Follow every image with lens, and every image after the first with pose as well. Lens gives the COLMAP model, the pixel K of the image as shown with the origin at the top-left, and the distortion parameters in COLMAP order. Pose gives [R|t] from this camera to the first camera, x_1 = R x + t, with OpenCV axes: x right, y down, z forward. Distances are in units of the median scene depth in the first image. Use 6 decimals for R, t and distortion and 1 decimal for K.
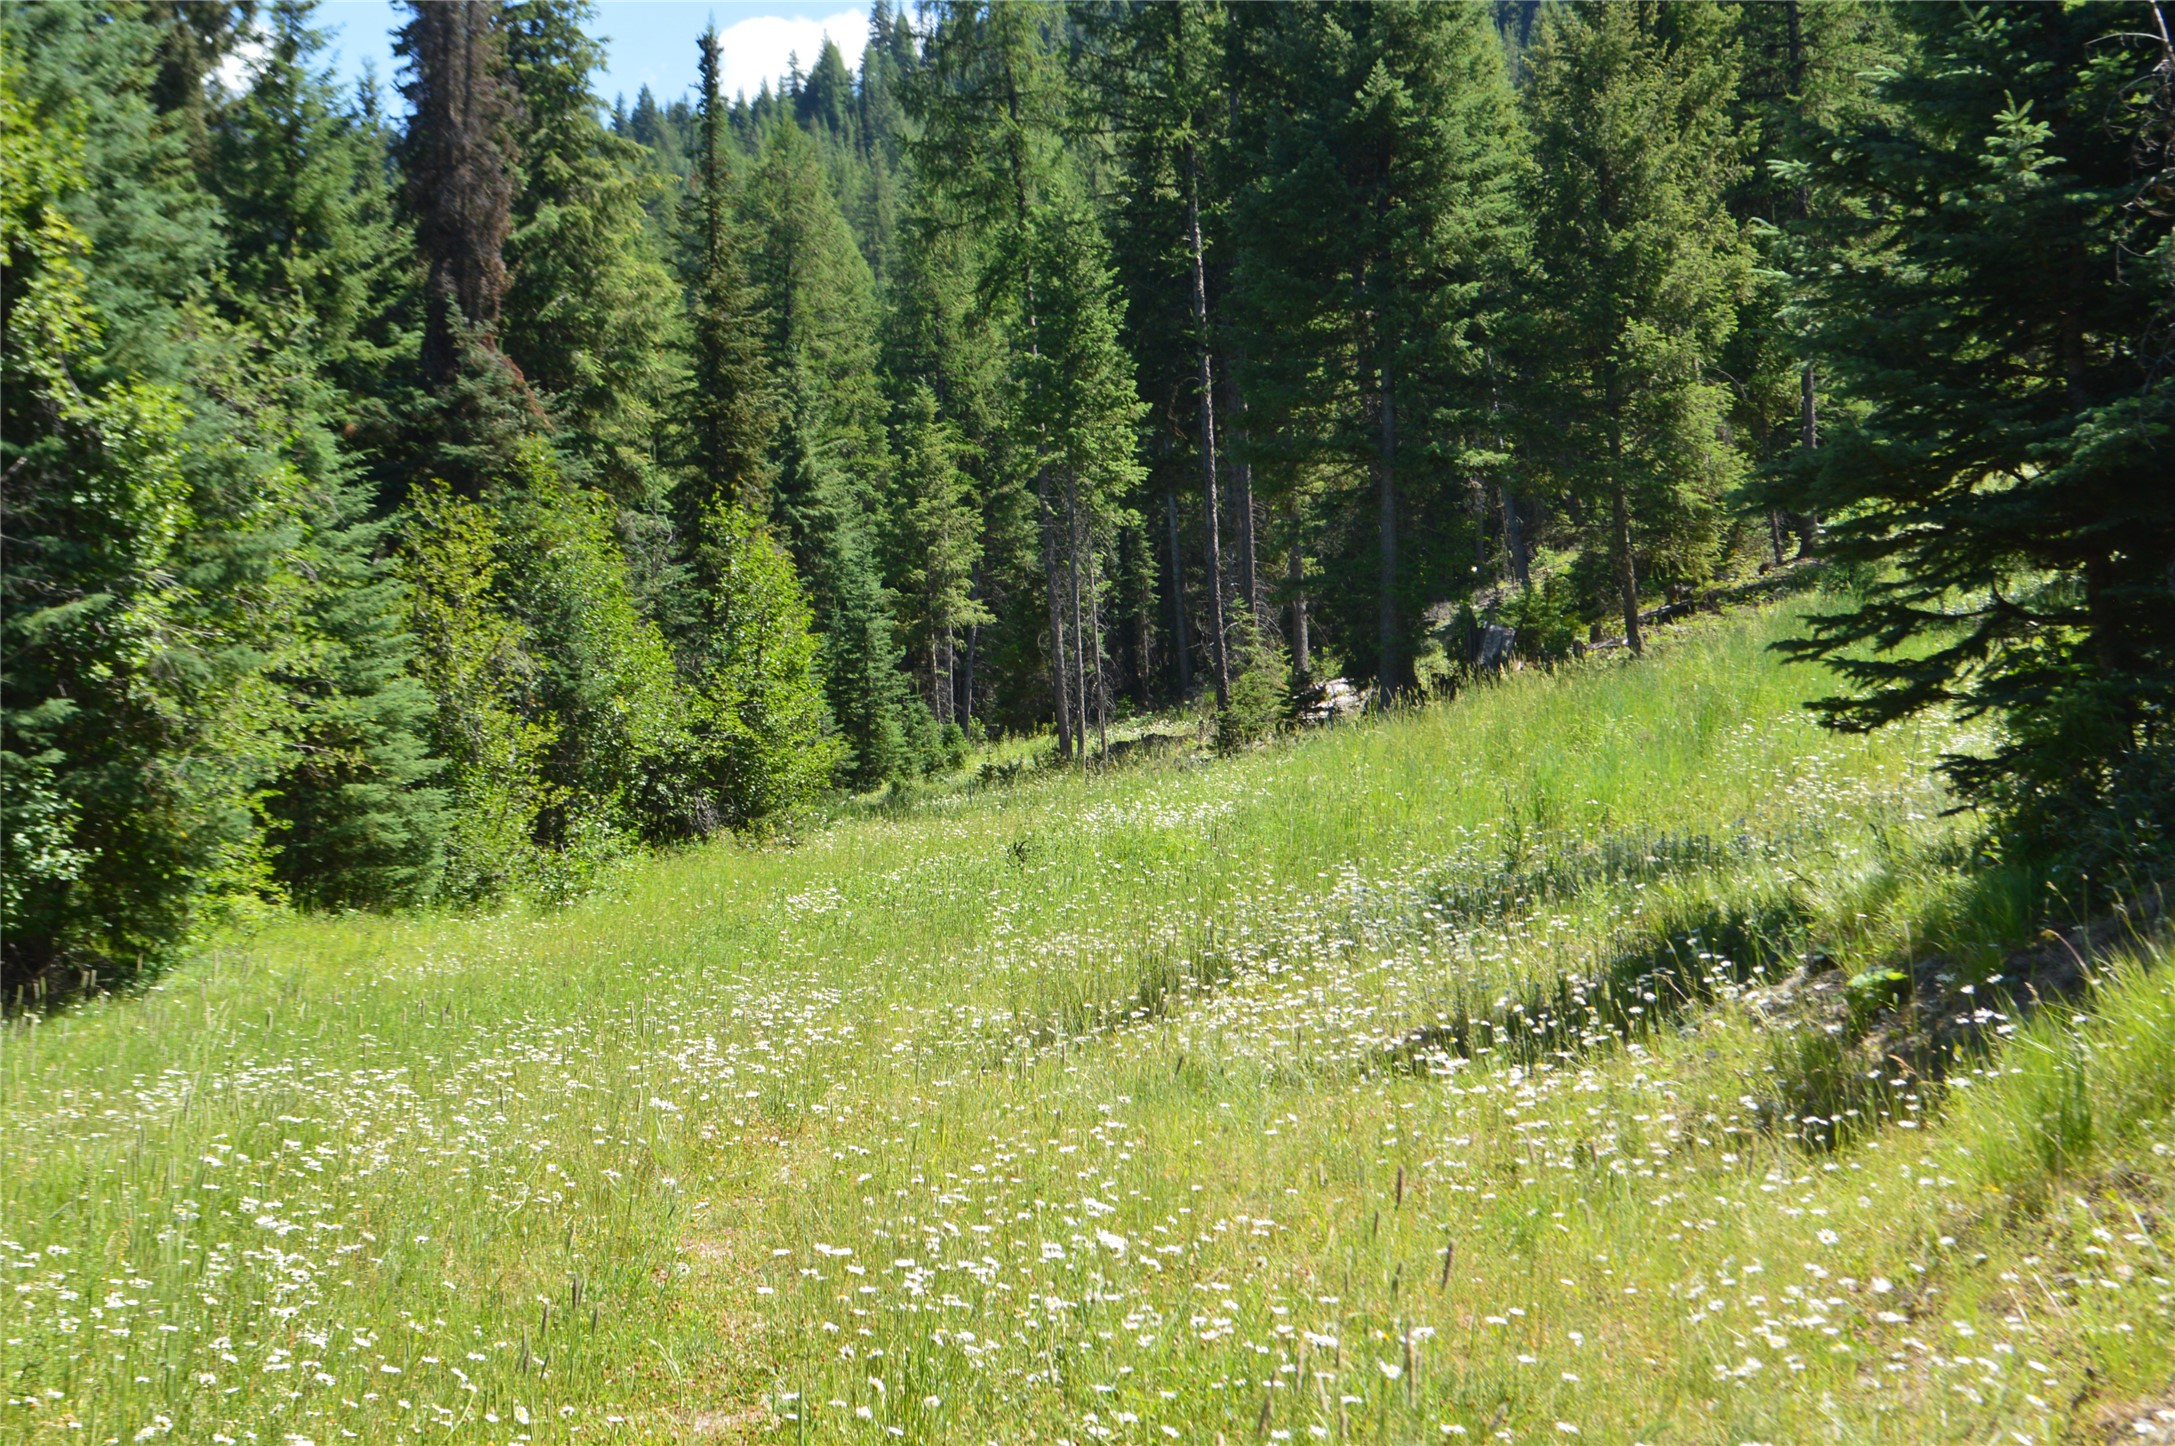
lens RADIAL K [[4365.0, 0, 1087.2], [0, 4365.0, 680.8], [0, 0, 1]] dist [0.083388, -0.114871]
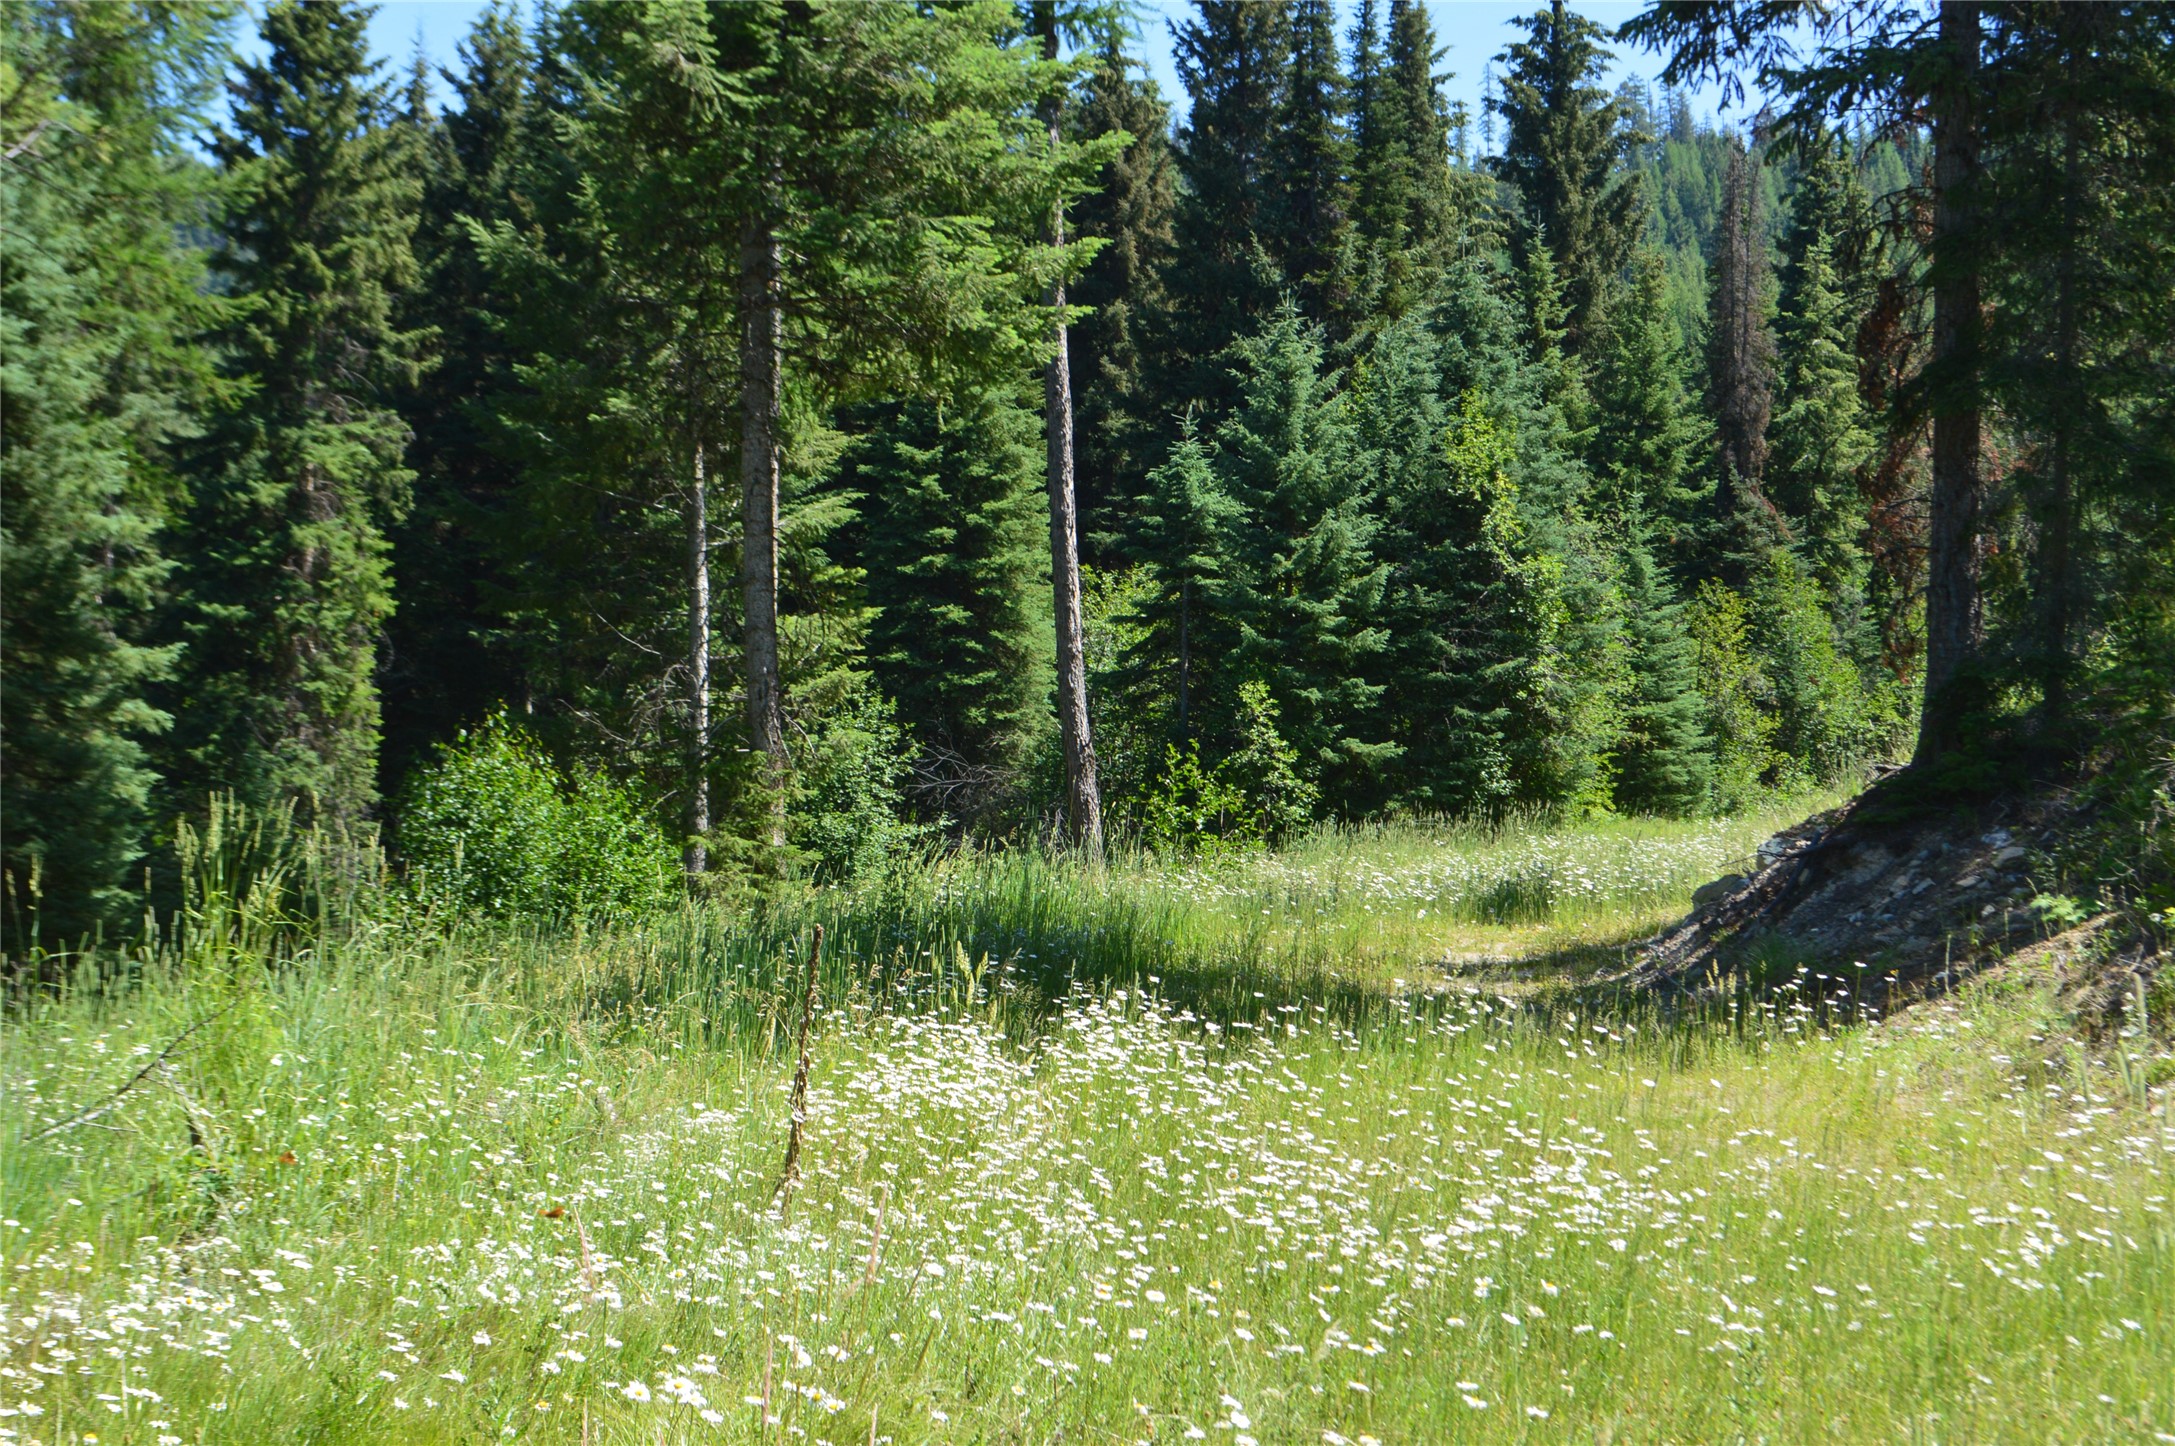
lens RADIAL K [[4255.7, 0, 1087.5], [0, 4255.7, 723.0], [0, 0, 1]] dist [0.482258, -5.493437]
pose [[0.945542, 0.011054, -0.325311, 0.189214], [-0.004764, 0.999786, 0.020126, -0.022575], [0.325464, -0.017480, 0.945393, -0.775729]]
